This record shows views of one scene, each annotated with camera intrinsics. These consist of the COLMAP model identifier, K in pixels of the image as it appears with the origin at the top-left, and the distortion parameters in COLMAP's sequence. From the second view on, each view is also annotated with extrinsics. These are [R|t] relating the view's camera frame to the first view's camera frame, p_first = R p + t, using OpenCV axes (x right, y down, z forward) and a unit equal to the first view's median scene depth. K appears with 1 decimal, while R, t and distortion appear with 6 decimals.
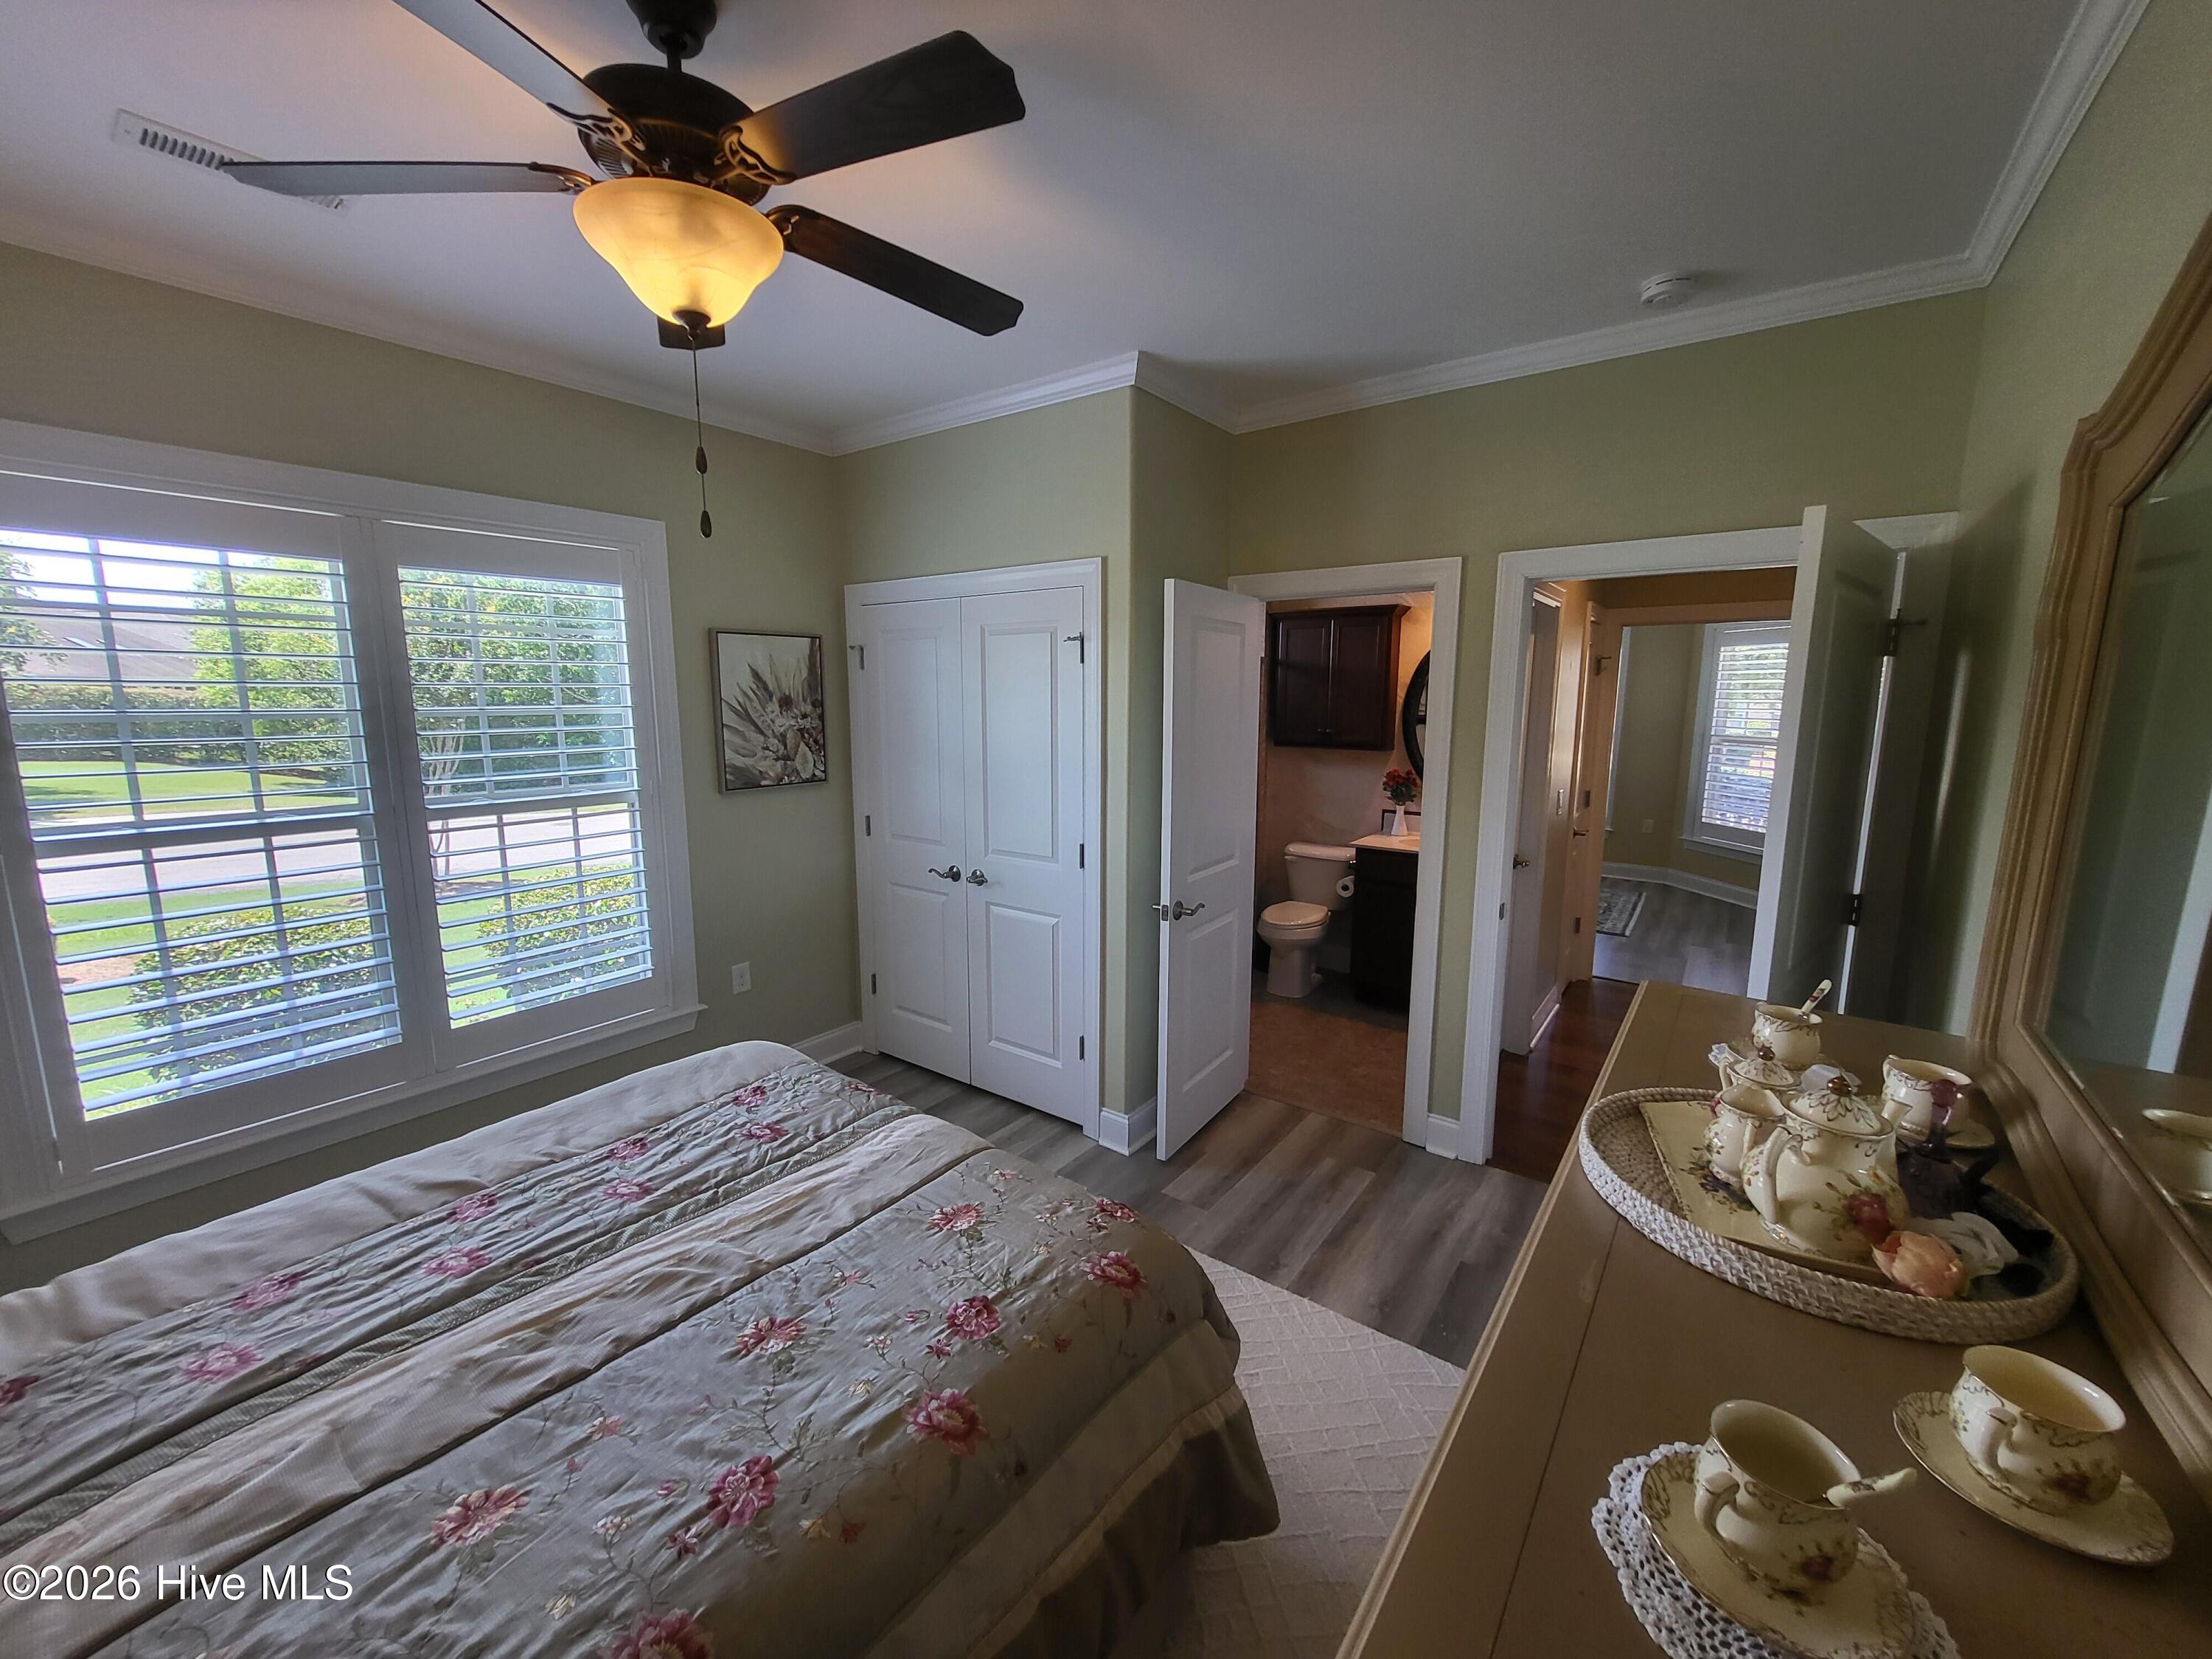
lens RADIAL K [[883.3, 0, 1095.9], [0, 883.3, 824.9], [0, 0, 1]] dist [-0.002953, -0.000226]
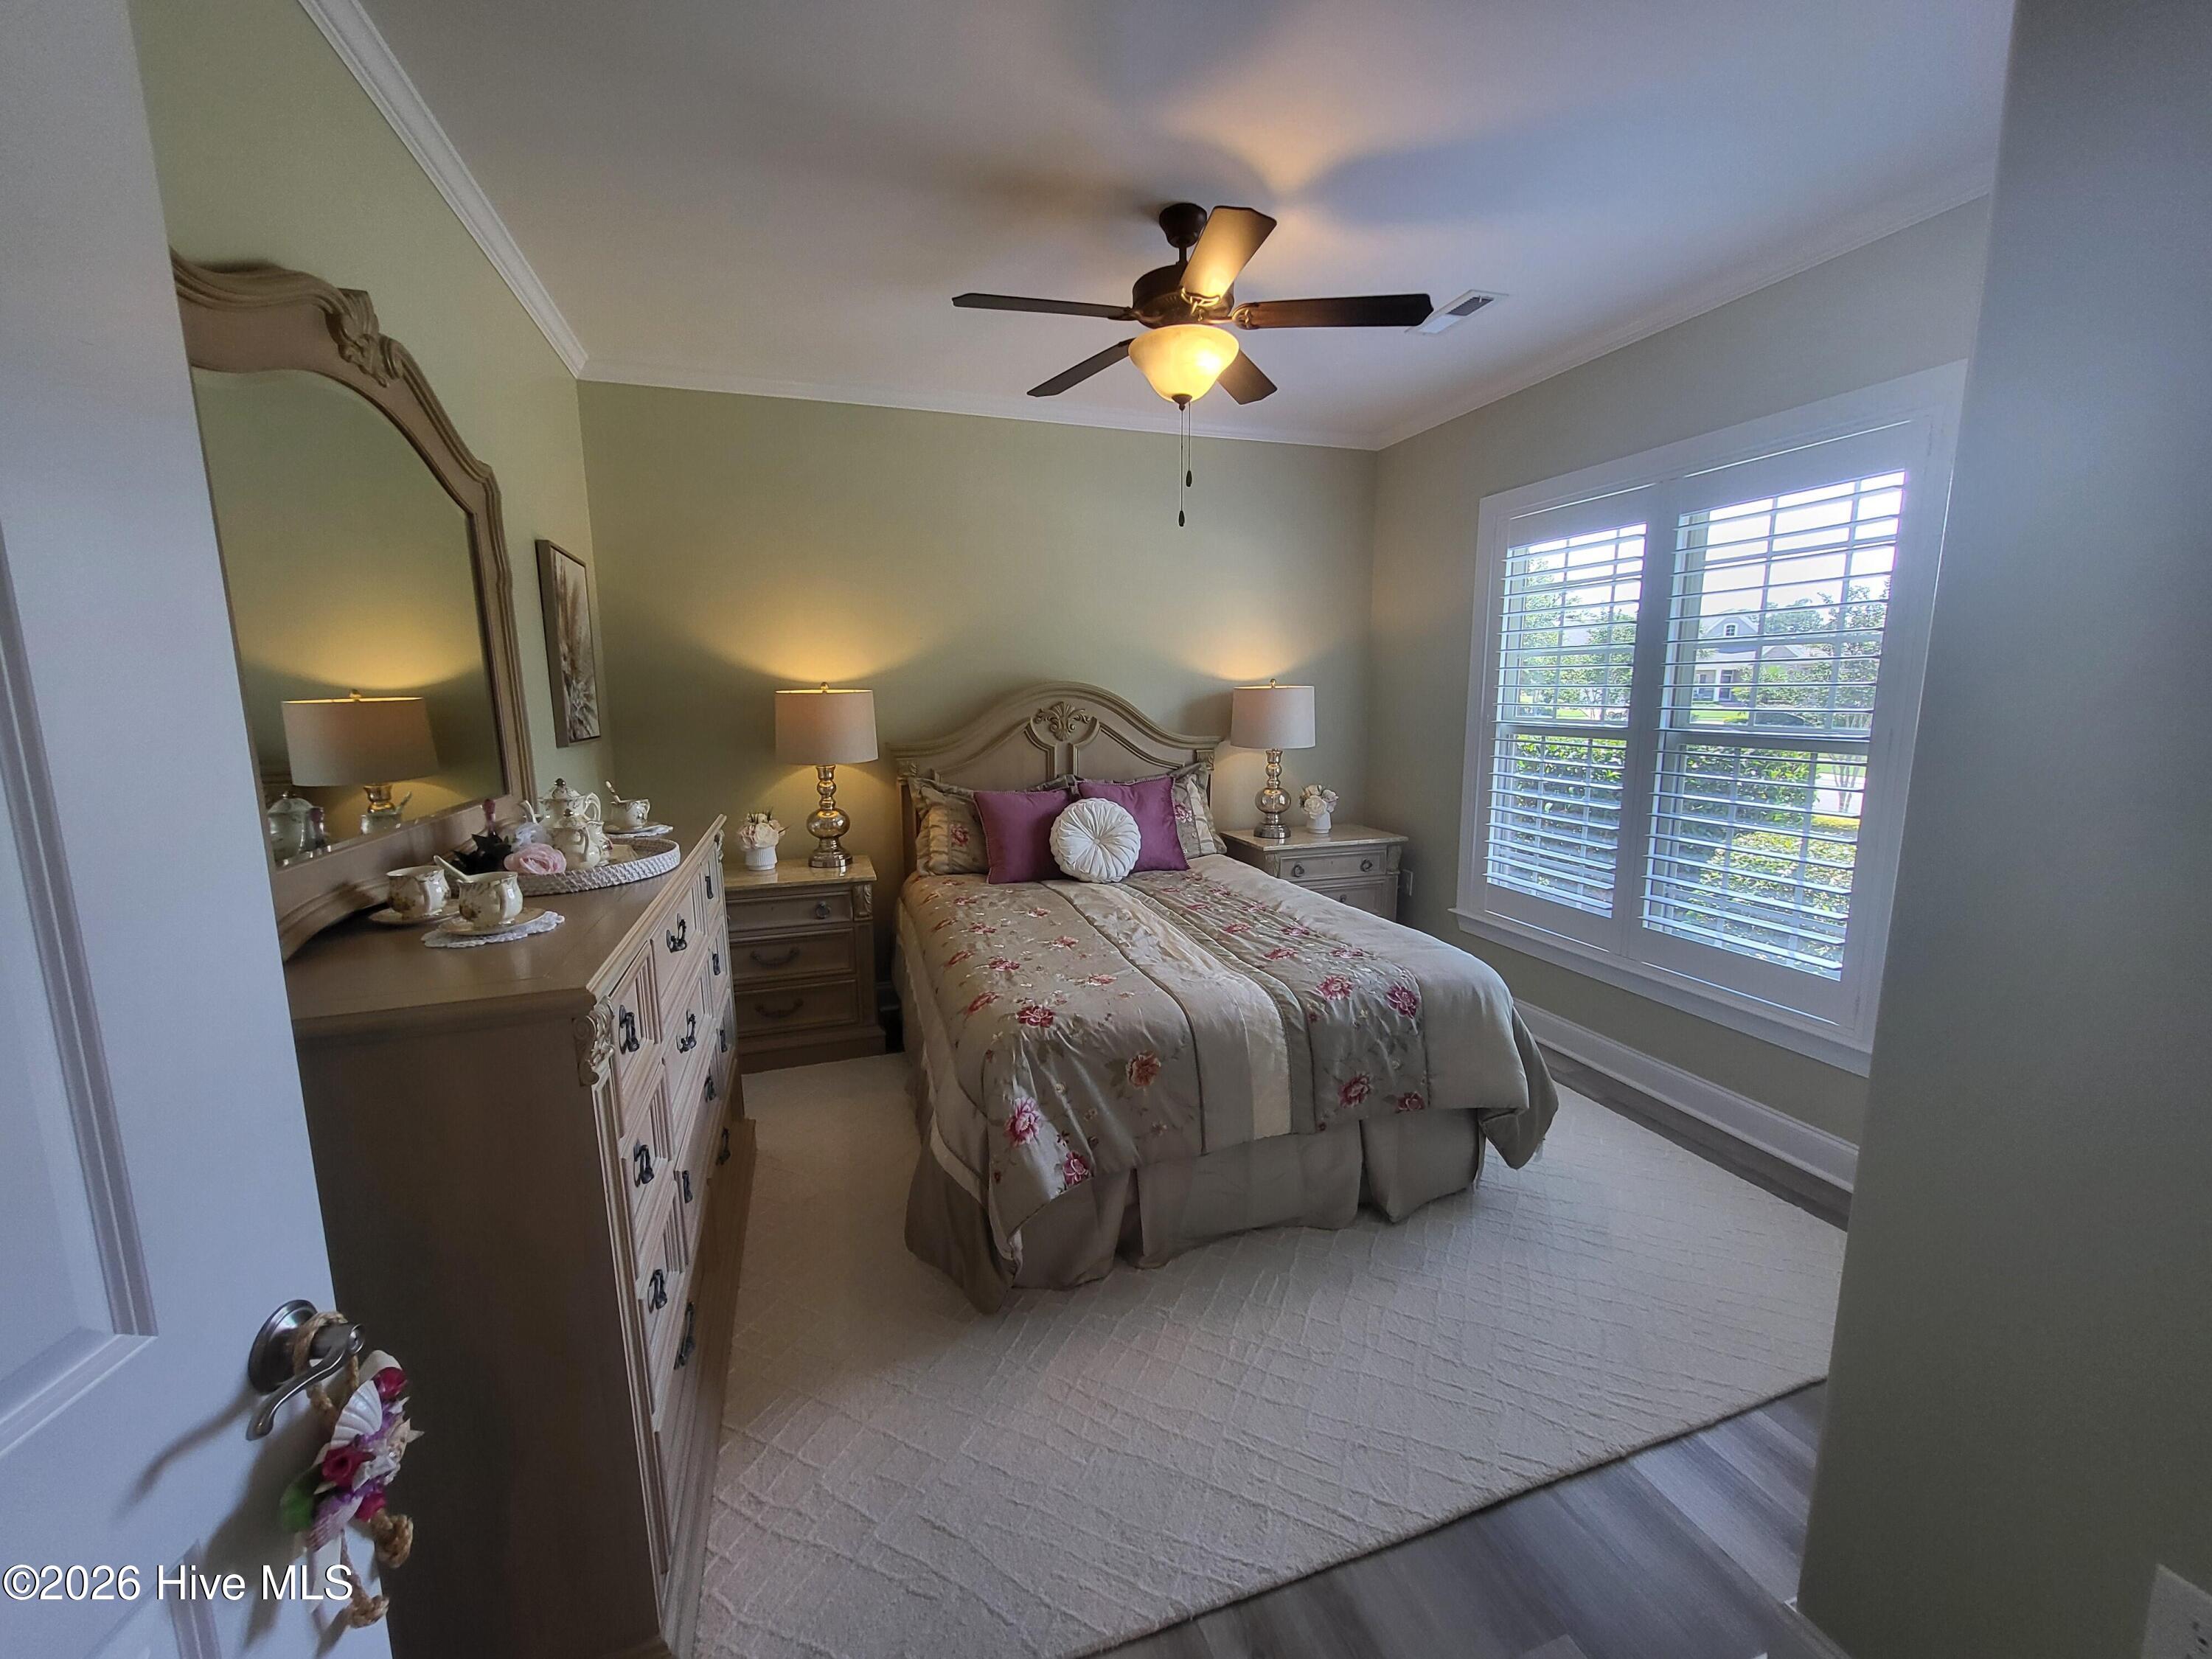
lens RADIAL K [[883.3, 0, 1090.5], [0, 883.3, 826.2], [0, 0, 1]] dist [-0.002953, -0.000226]
pose [[-0.566378, 0.133738, -0.813222, 0.838132], [-0.121831, 0.962318, 0.243108, -0.120098], [0.815091, 0.236767, -0.528743, 1.443251]]
